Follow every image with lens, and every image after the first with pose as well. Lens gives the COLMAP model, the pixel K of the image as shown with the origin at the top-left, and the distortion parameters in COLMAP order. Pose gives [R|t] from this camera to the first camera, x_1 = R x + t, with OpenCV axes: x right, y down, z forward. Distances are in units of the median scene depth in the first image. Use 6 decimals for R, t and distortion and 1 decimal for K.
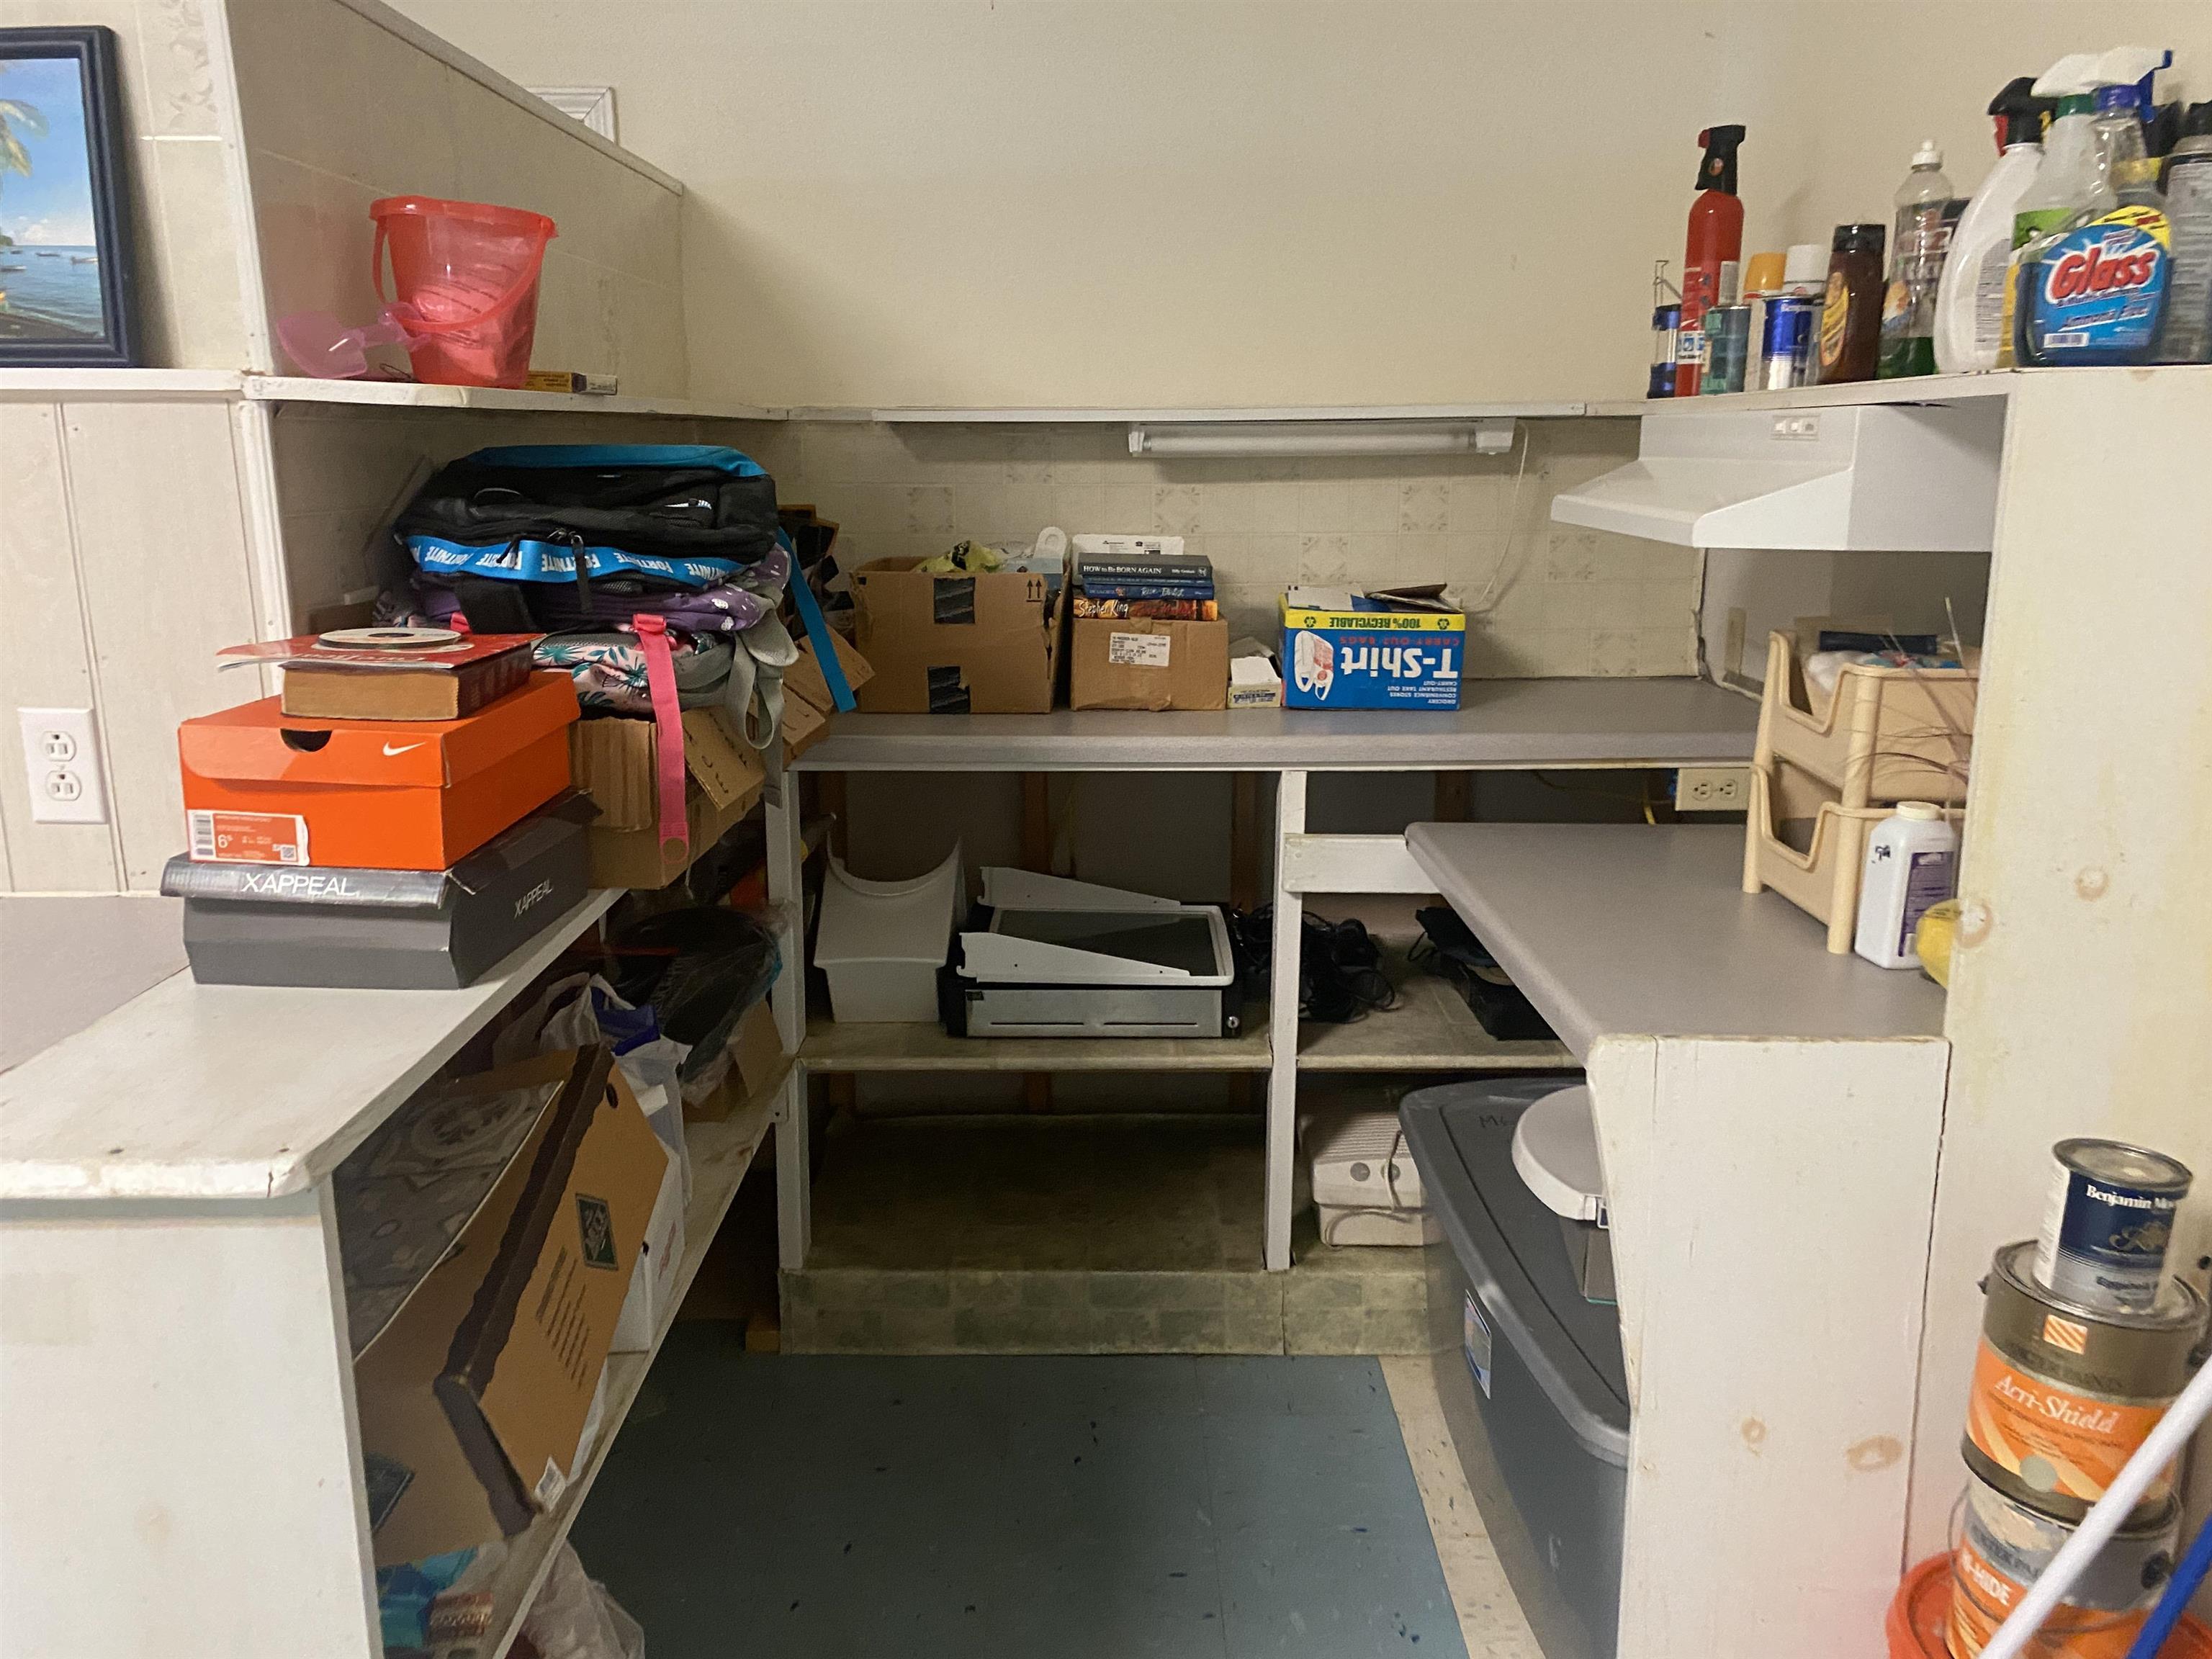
lens RADIAL K [[1687.1, 0, 1106.0], [0, 1687.1, 829.5], [0, 0, 1]] dist [0.008309, 0.001794]
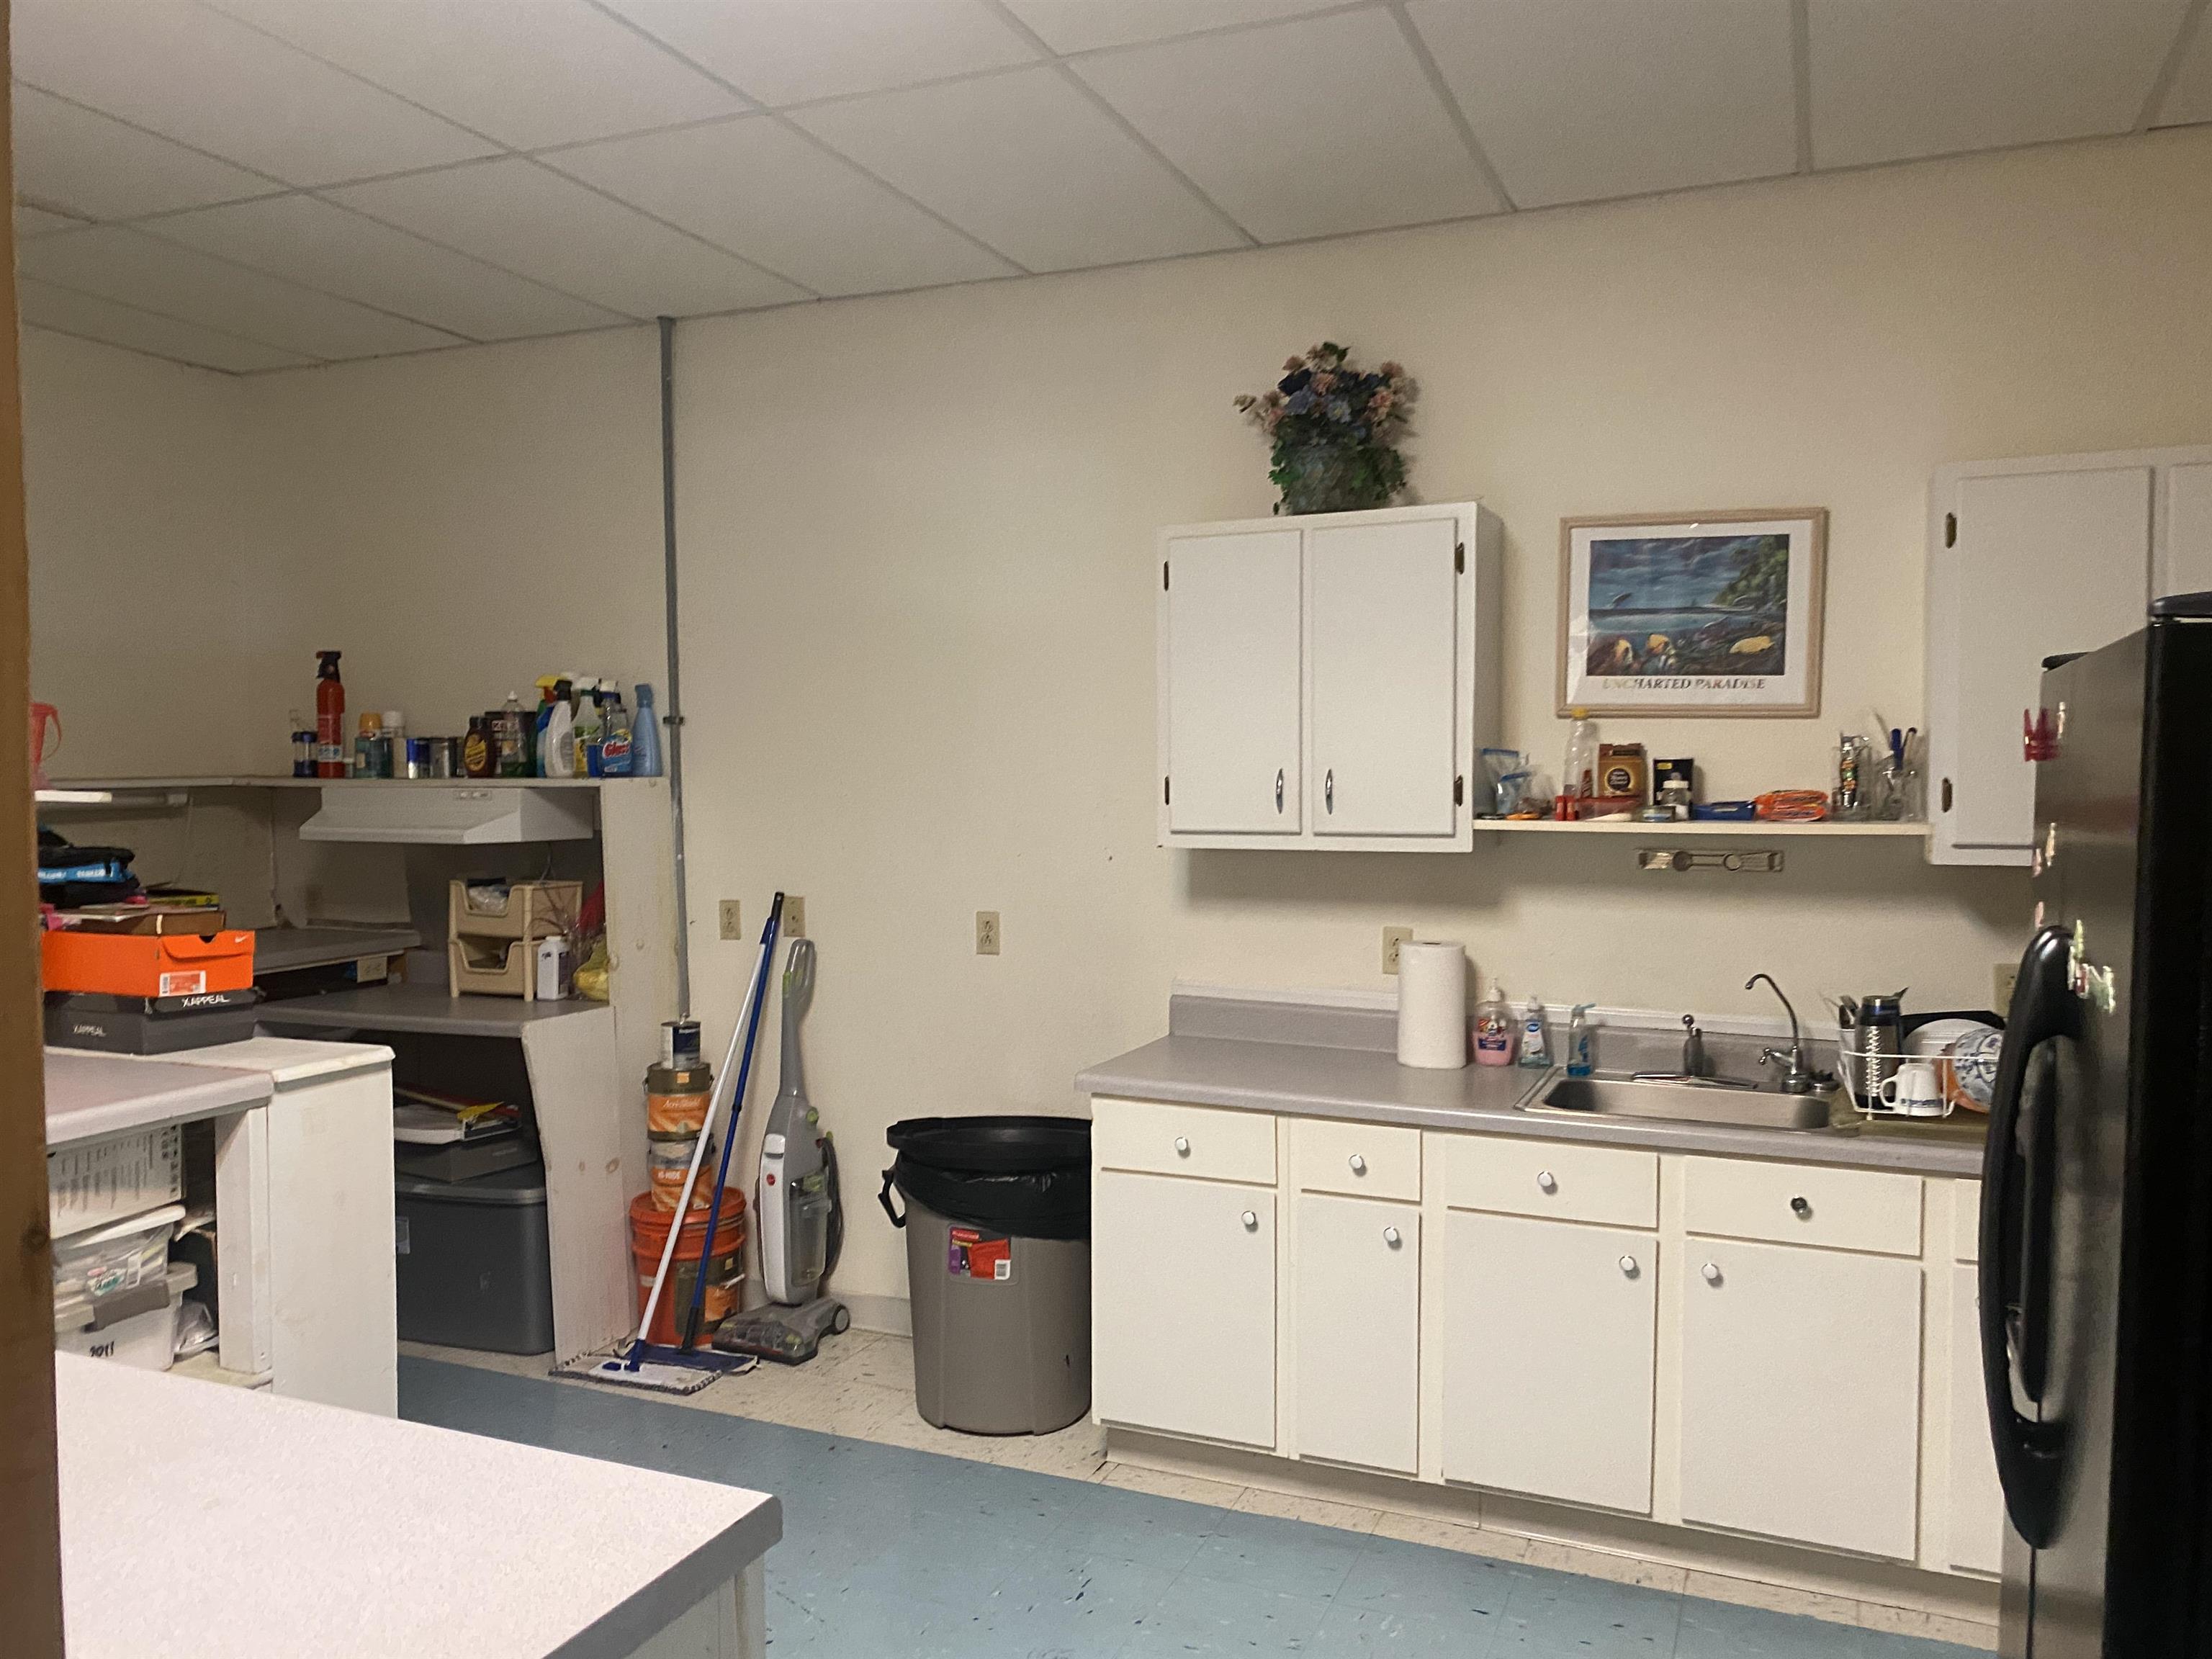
lens RADIAL K [[1662.9, 0, 1106.0], [0, 1662.9, 829.5], [0, 0, 1]] dist [0.077739, -0.094780]
pose [[0.380471, -0.042538, 0.923814, -1.555633], [0.211843, 0.976388, -0.042288, 0.113229], [-0.900202, 0.211793, 0.380499, -0.776877]]
